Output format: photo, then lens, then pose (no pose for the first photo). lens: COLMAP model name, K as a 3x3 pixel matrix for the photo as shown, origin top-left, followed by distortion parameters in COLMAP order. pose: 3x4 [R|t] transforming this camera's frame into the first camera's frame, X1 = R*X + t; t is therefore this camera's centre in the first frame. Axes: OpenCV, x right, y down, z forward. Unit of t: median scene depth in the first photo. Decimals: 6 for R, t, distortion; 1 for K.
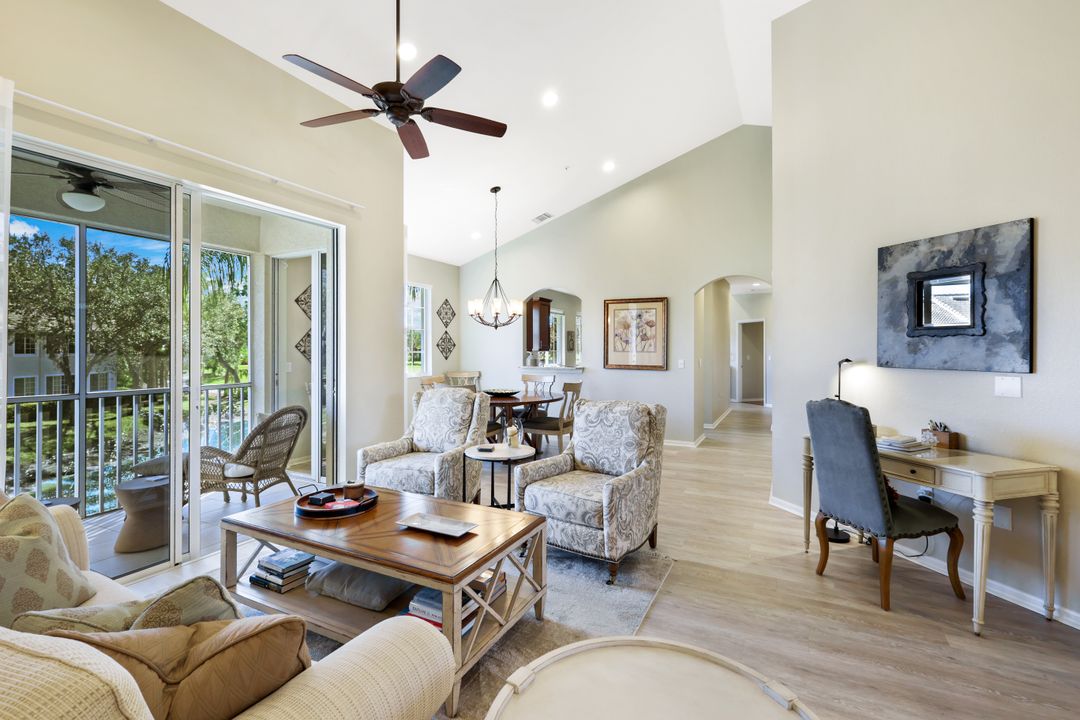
lens RADIAL K [[480.1, 0, 541.9], [0, 480.1, 350.8], [0, 0, 1]] dist [0.003030, 0.000485]
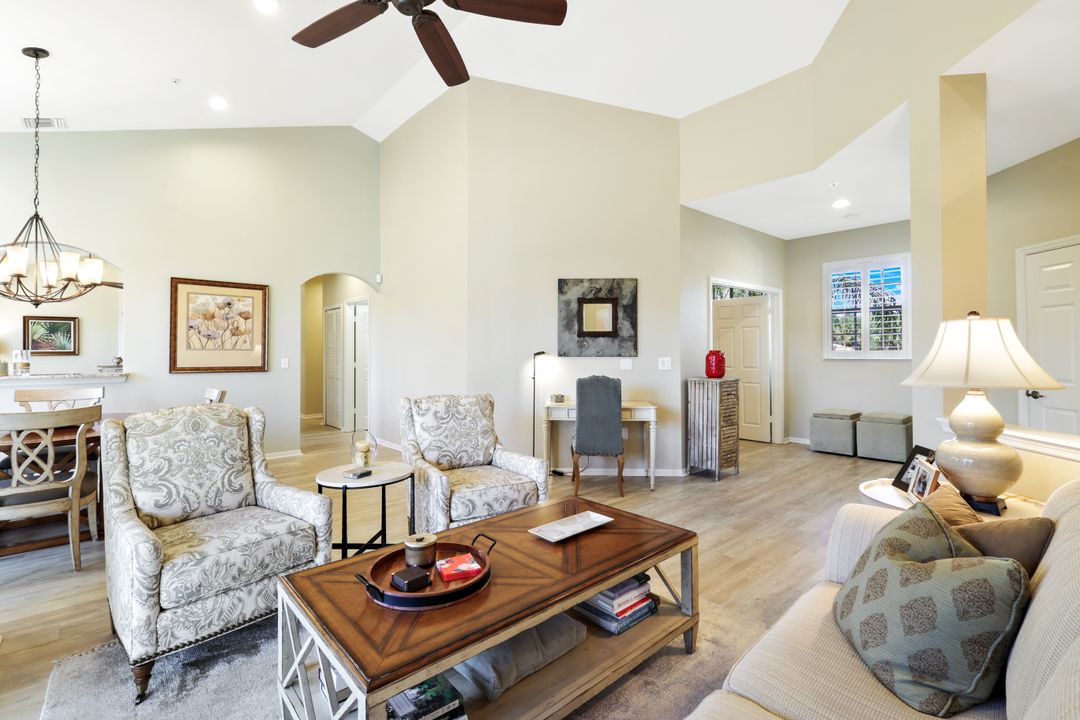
lens RADIAL K [[480.1, 0, 554.7], [0, 480.1, 348.1], [0, 0, 1]] dist [0.003030, 0.000485]
pose [[0.358437, 0.003466, 0.933547, -0.707896], [0.006810, 0.999957, -0.006327, 0.016199], [-0.933529, 0.008626, 0.358398, 0.449931]]
